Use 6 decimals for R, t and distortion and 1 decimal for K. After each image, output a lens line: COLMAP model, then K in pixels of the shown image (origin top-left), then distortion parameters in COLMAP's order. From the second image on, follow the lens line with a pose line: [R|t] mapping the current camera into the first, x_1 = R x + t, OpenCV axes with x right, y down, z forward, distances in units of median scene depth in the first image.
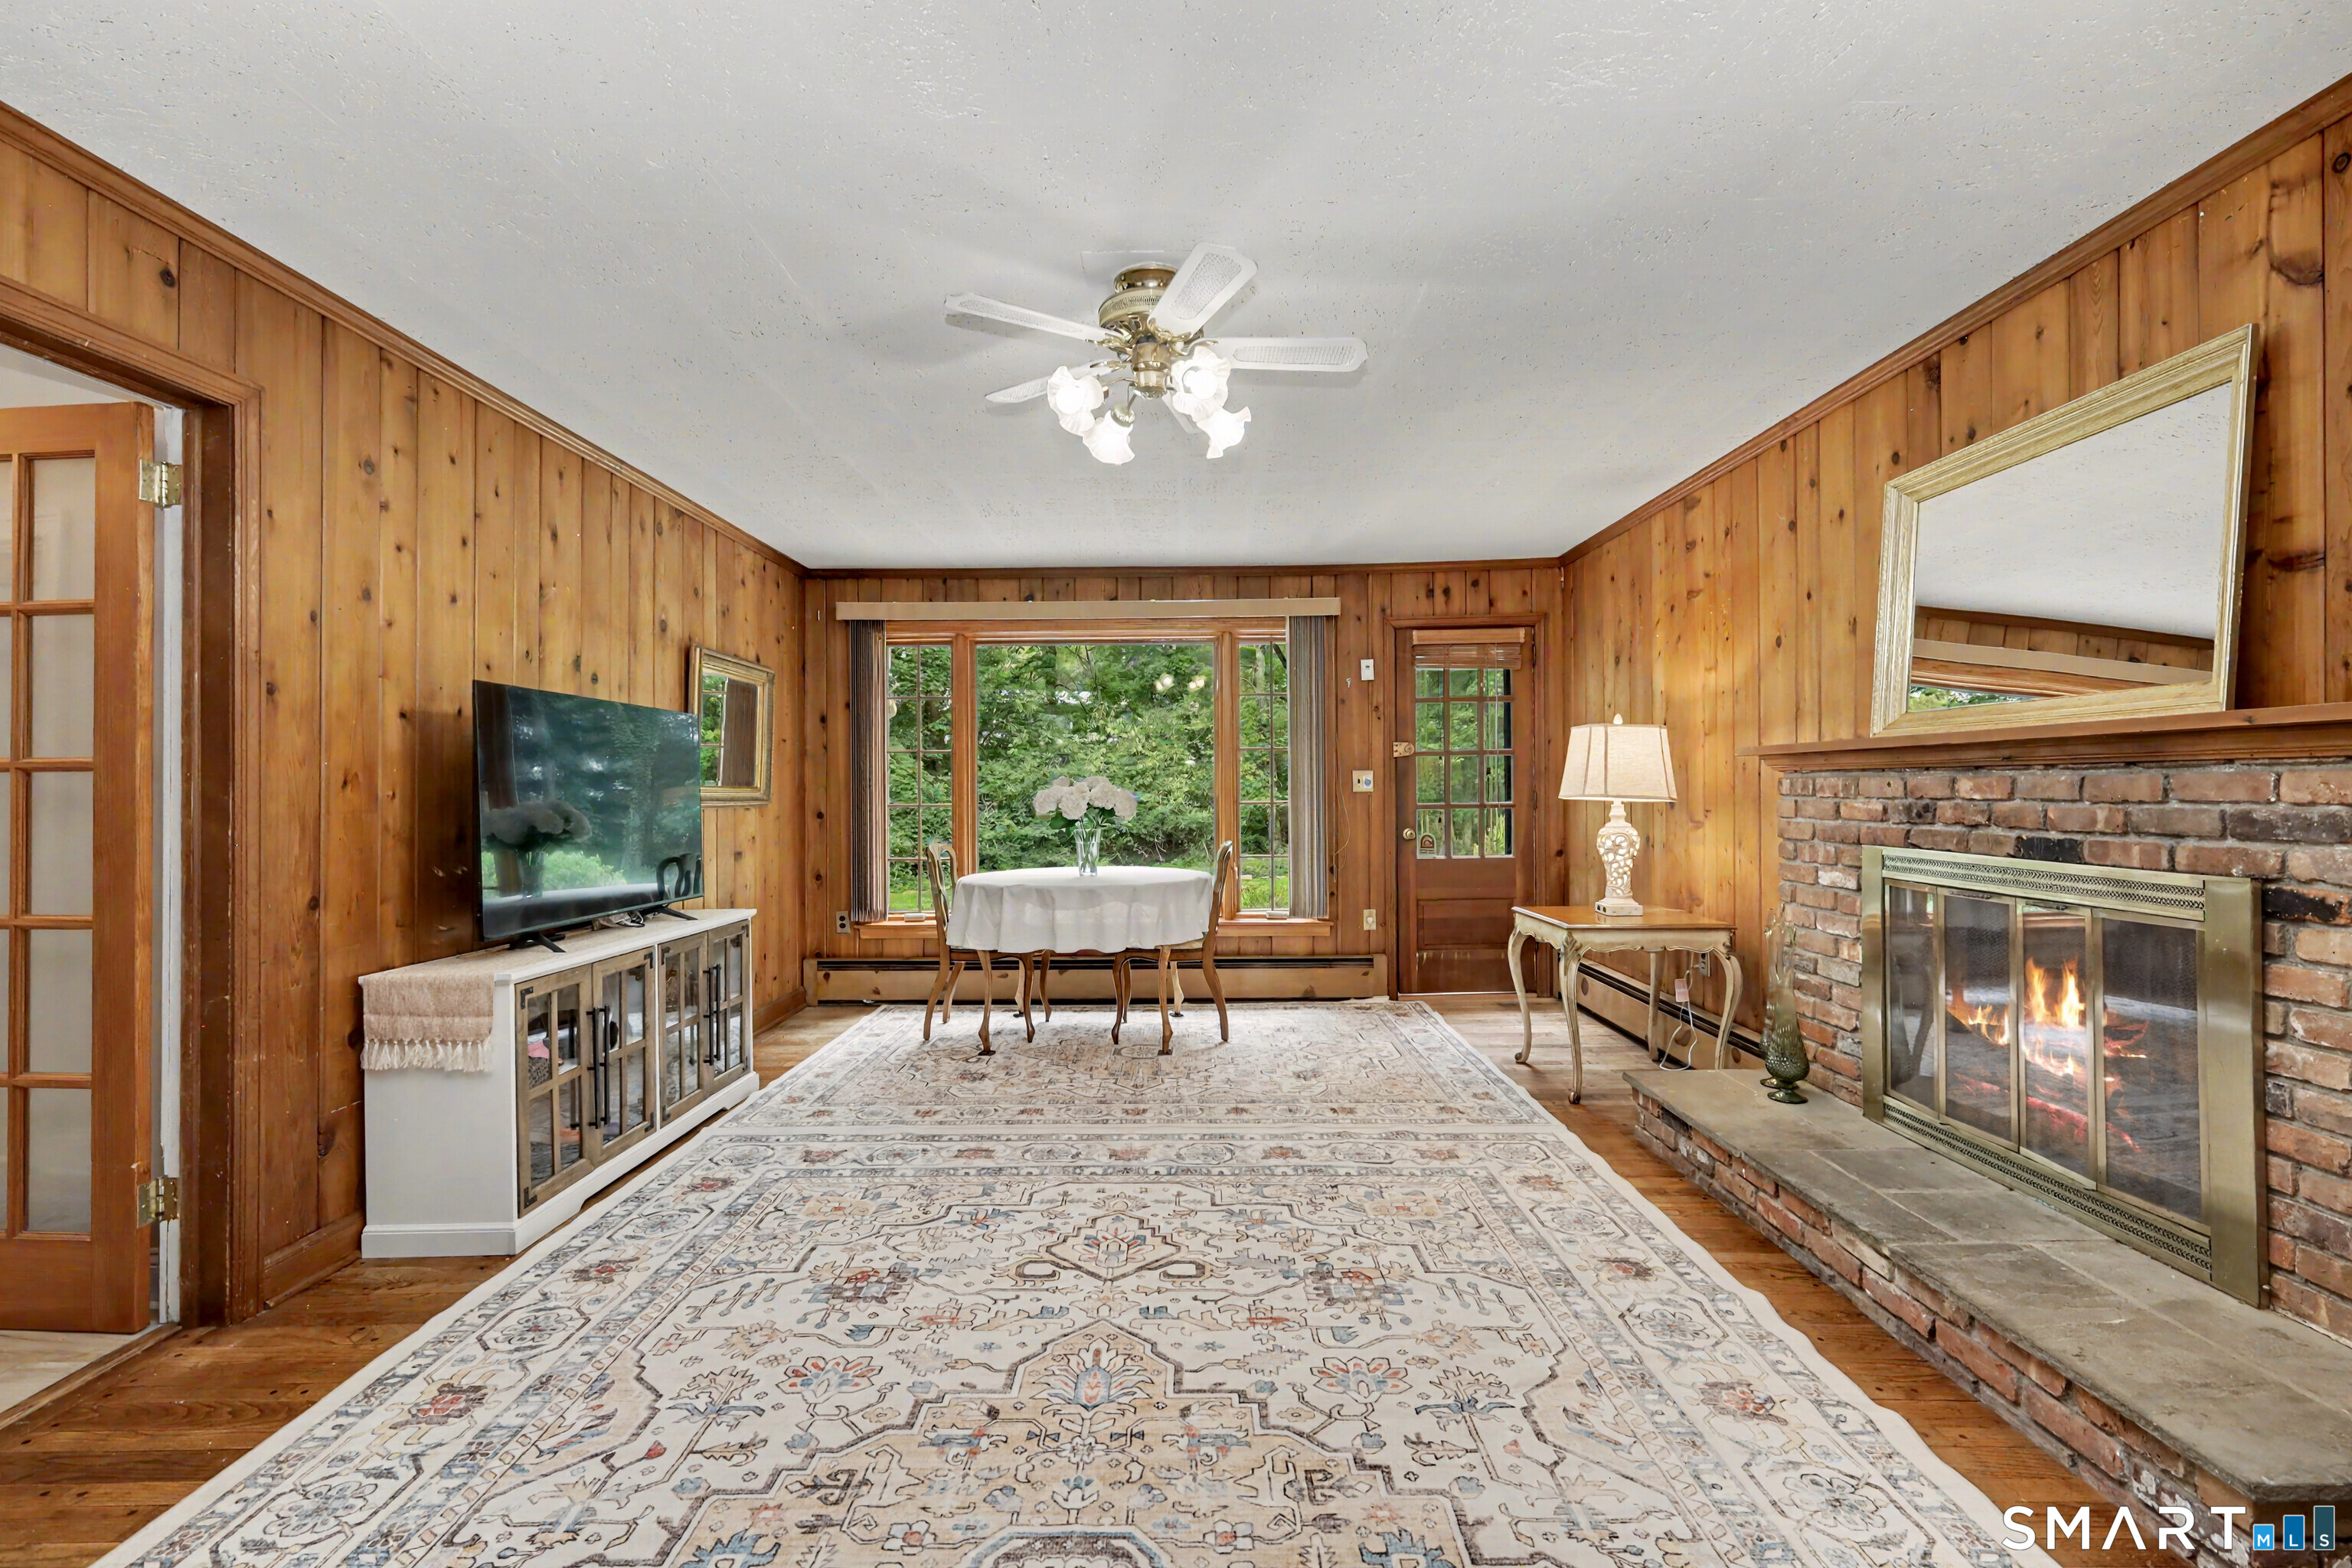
lens RADIAL K [[1026.7, 0, 1172.6], [0, 1026.7, 779.8], [0, 0, 1]] dist [0.001757, -0.000269]
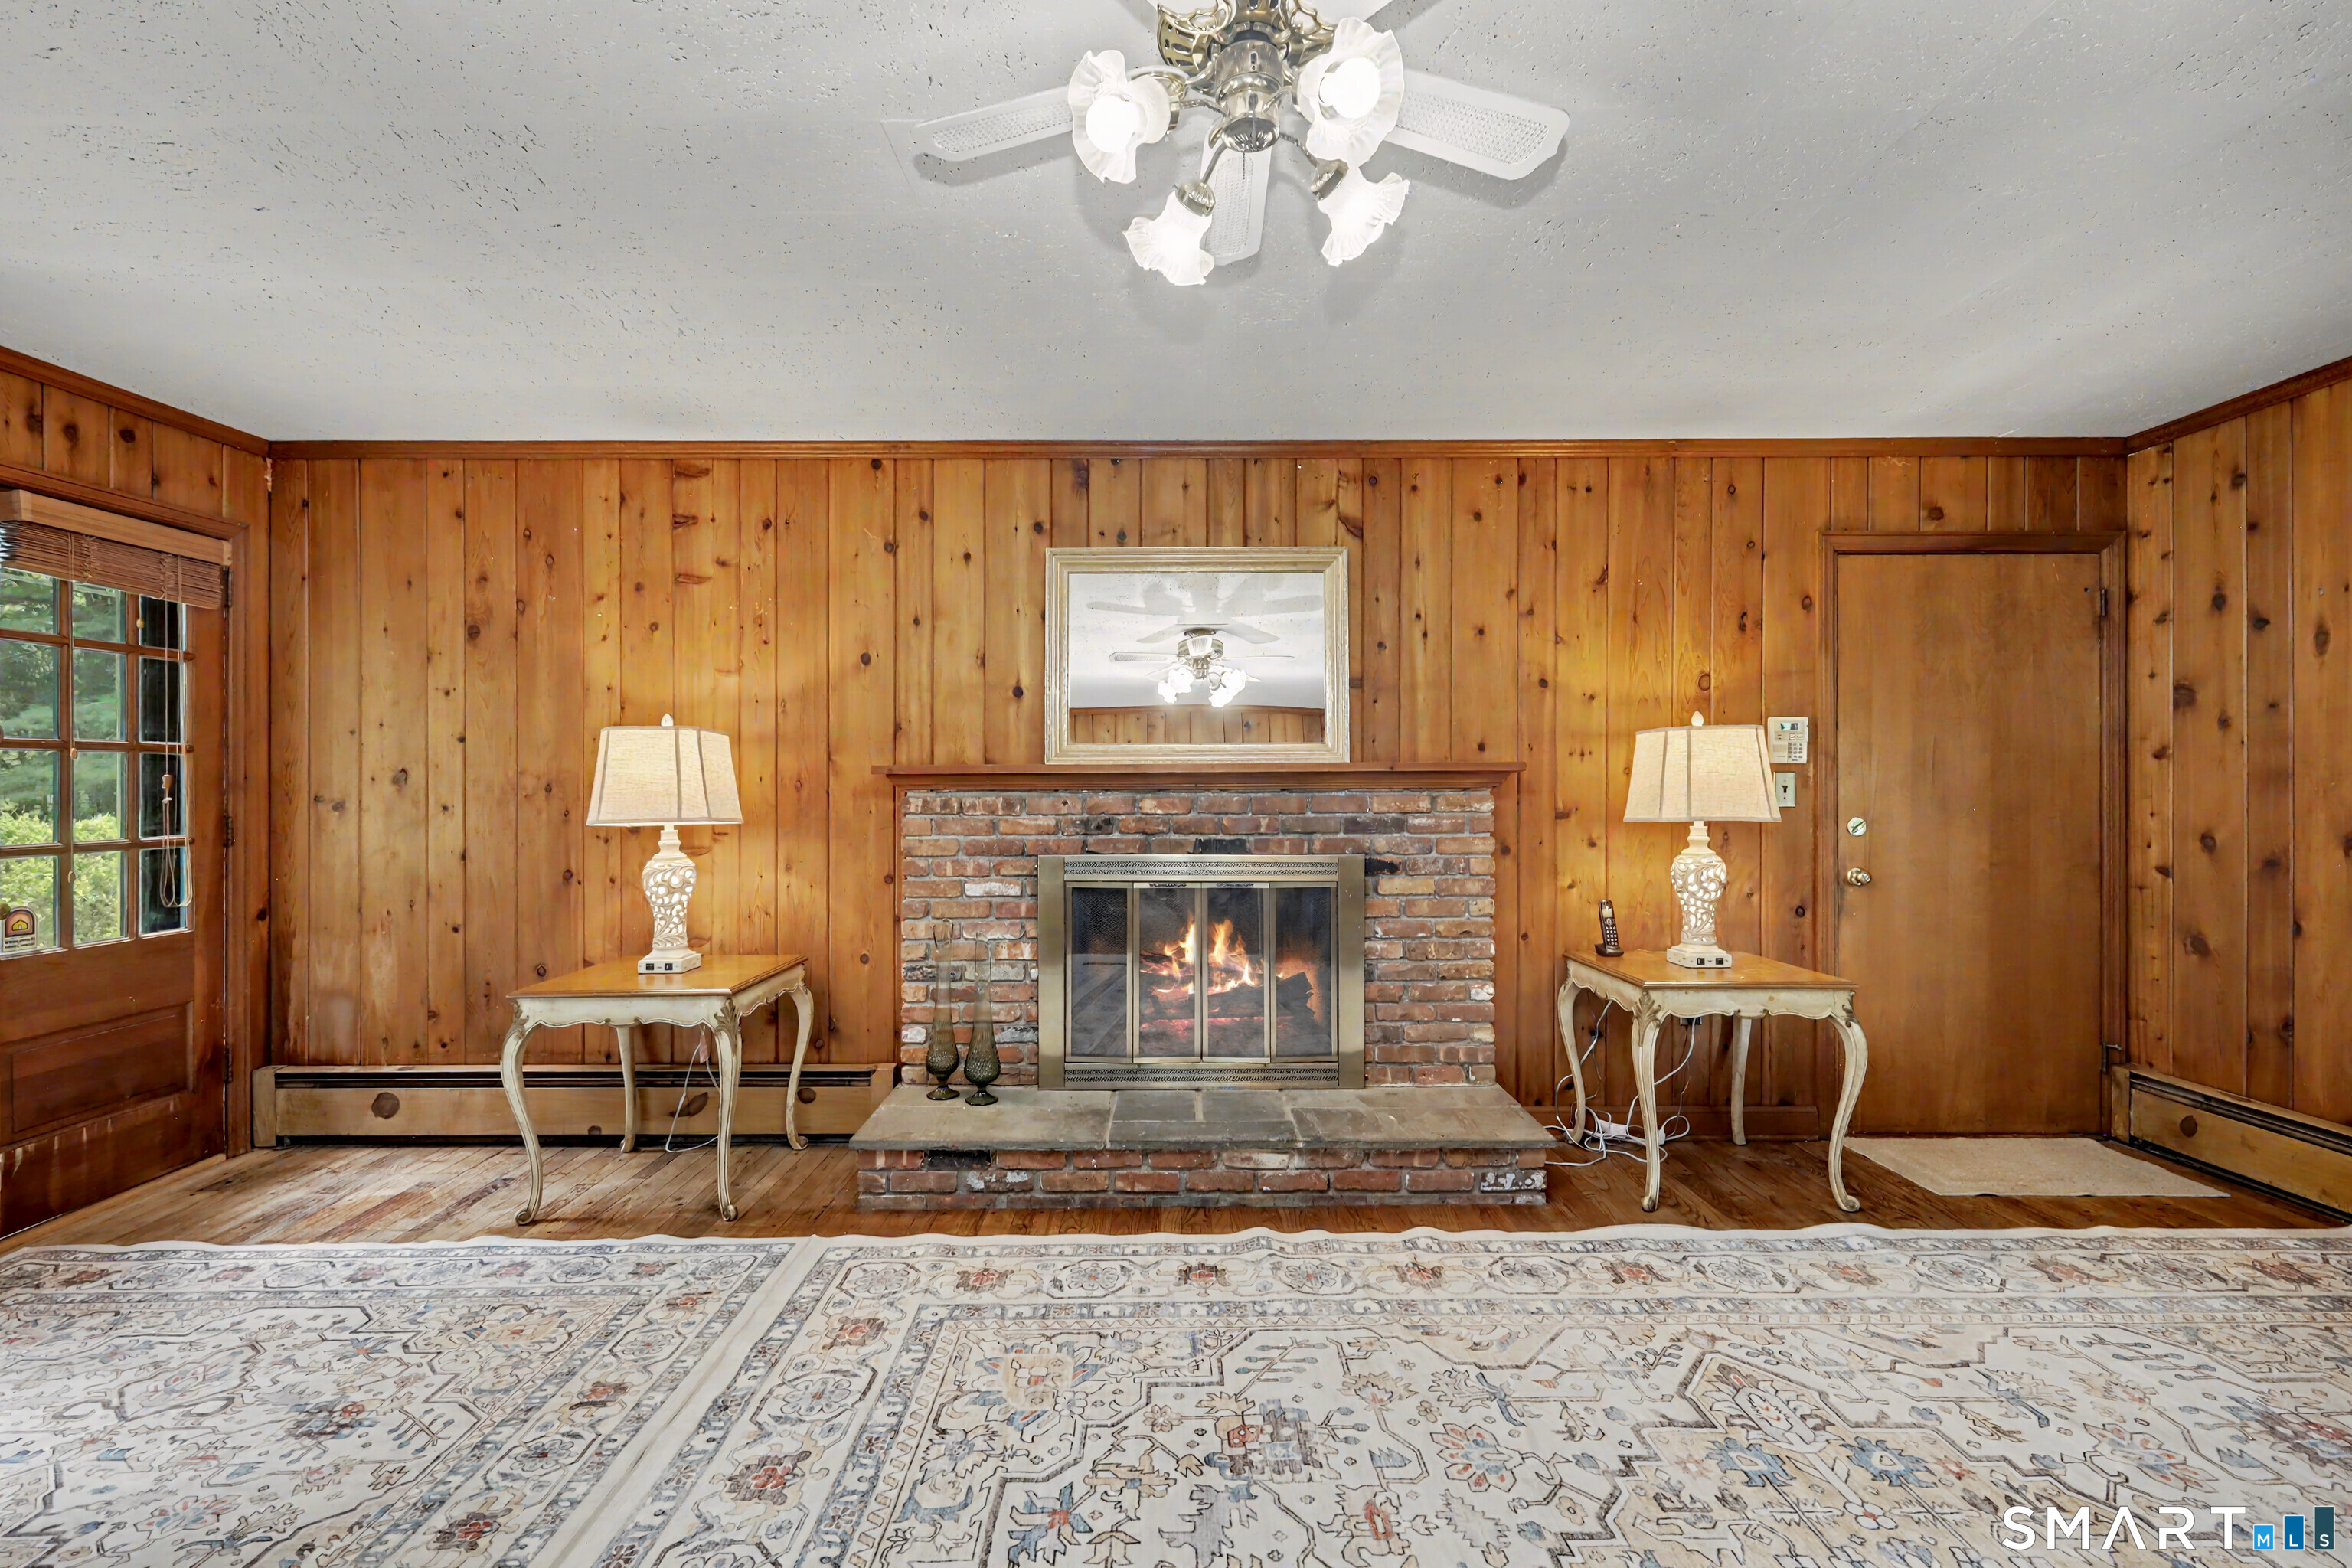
lens RADIAL K [[1031.4, 0, 1179.7], [0, 1031.4, 793.7], [0, 0, 1]] dist [-0.000344, 0.000131]
pose [[-0.015646, 0.004733, 0.999866, -0.518005], [-0.002240, 0.999986, -0.004769, -0.000610], [-0.999875, -0.002314, -0.015635, 0.906758]]
